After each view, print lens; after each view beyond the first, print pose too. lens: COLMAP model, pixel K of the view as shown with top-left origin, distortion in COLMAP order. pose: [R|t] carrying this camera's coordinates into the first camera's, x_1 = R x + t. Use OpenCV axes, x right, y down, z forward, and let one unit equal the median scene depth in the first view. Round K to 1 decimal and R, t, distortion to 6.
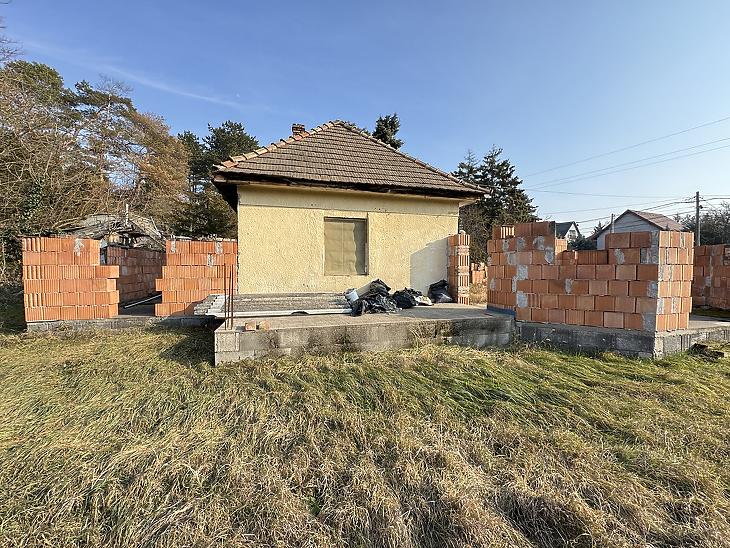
lens RADIAL K [[289.6, 0, 366.2], [0, 289.6, 273.2], [0, 0, 1]] dist [-0.001061, -0.000437]
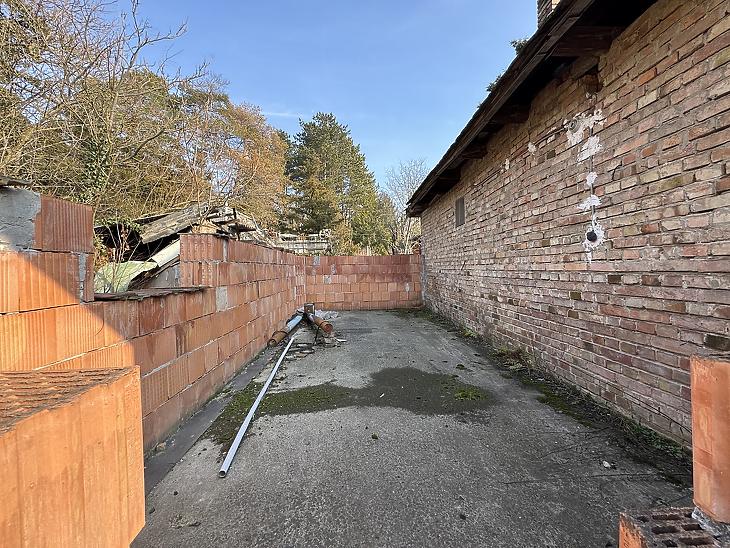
lens RADIAL K [[289.6, 0, 366.2], [0, 289.6, 273.2], [0, 0, 1]] dist [-0.001061, -0.000437]
pose [[0.970010, -0.019852, -0.242254, -0.169334], [0.019335, 0.999803, -0.004511, -0.010692], [0.242296, -0.000308, 0.970202, 0.204722]]
